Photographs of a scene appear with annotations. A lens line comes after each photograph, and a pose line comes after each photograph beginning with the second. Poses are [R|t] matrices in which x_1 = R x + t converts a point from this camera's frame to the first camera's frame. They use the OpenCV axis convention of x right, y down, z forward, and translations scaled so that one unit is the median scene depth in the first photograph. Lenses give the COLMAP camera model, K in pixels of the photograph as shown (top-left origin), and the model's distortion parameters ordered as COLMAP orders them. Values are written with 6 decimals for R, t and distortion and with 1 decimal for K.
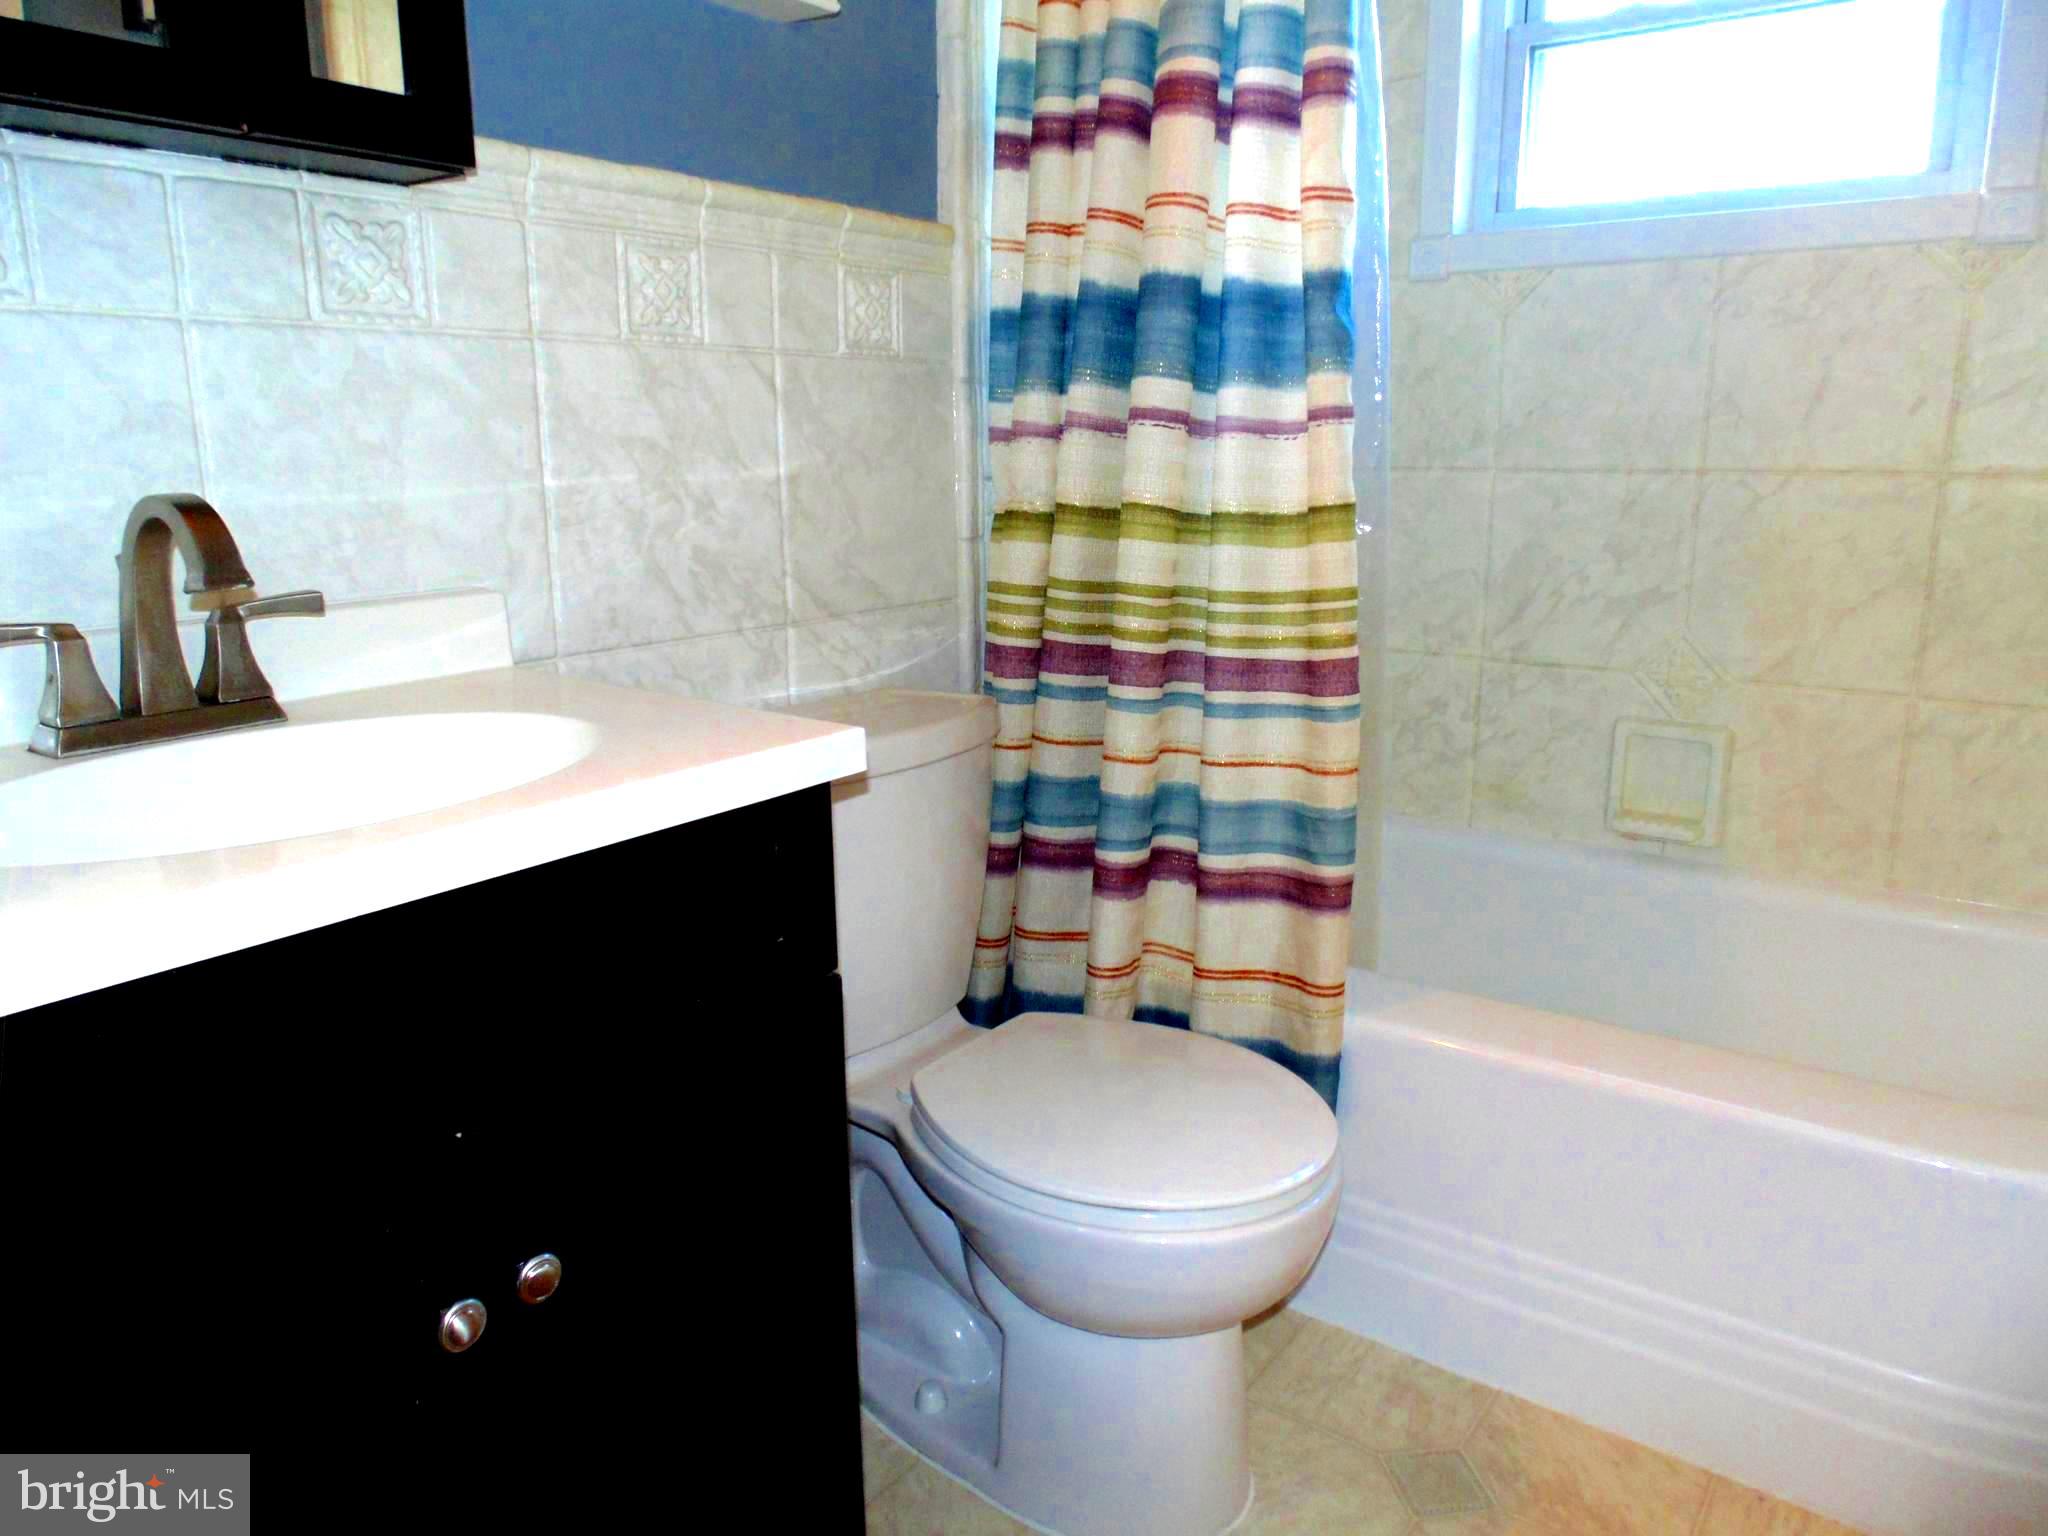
lens RADIAL K [[1373.1, 0, 1031.0], [0, 1373.1, 755.6], [0, 0, 1]] dist [-0.008071, -0.008238]
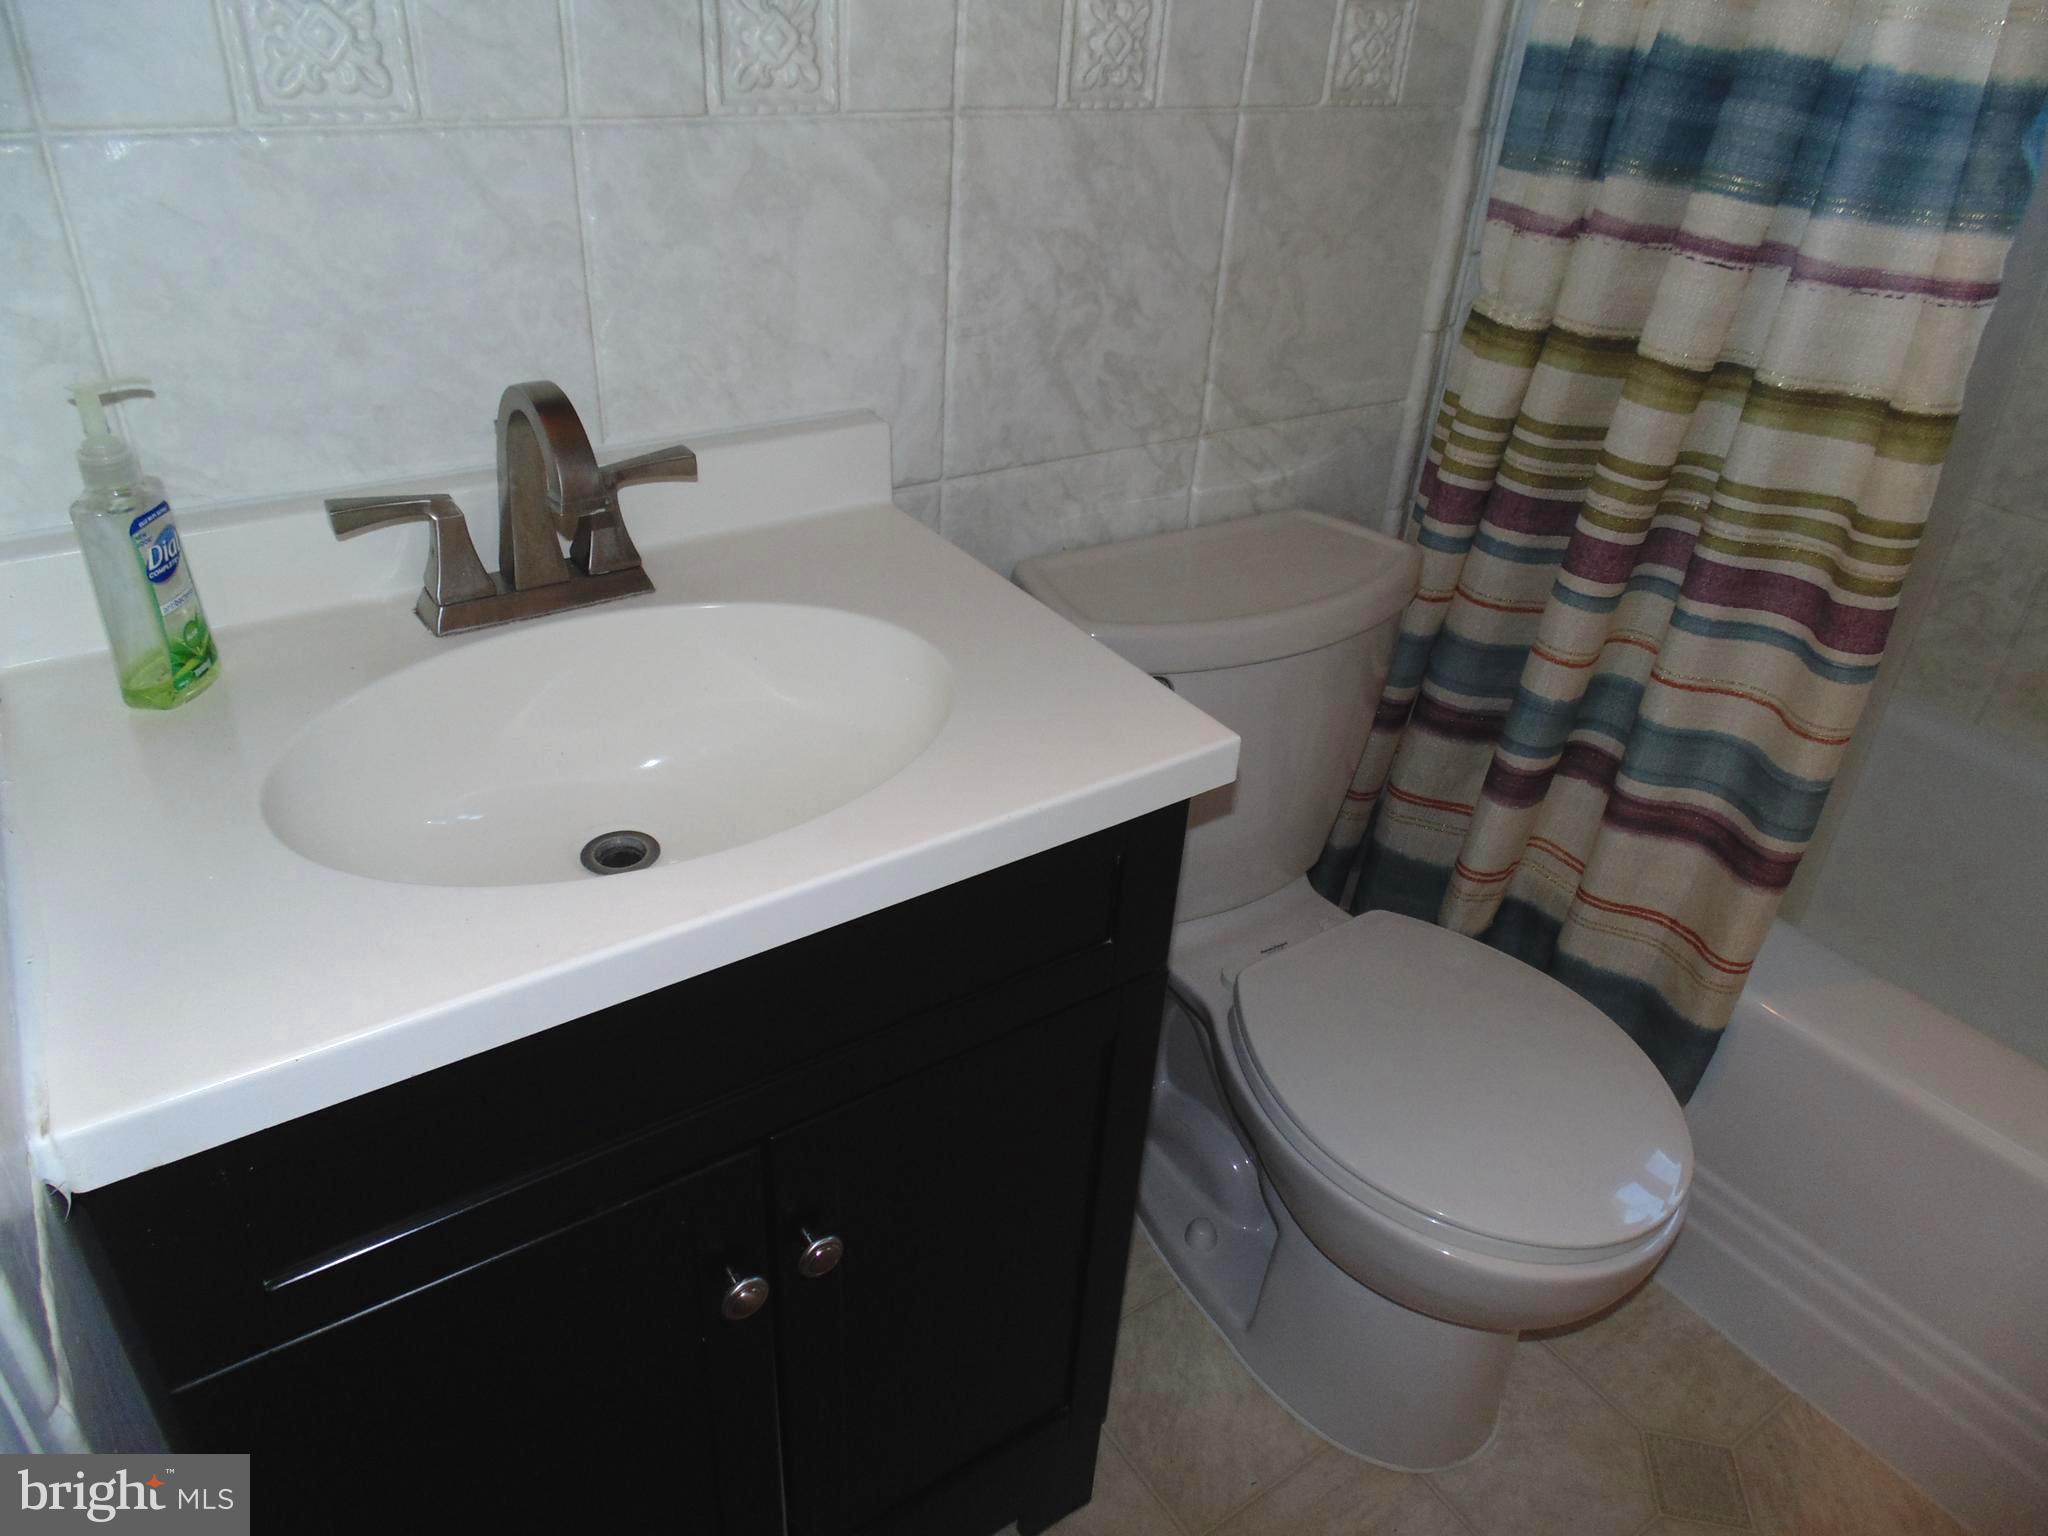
lens RADIAL K [[1373.1, 0, 1024.2], [0, 1373.1, 773.5], [0, 0, 1]] dist [-0.008071, -0.008238]
pose [[0.944822, 0.218397, -0.244158, -0.022050], [-0.133650, 0.937474, 0.321372, -0.165387], [0.299079, -0.271007, 0.914935, 0.104769]]
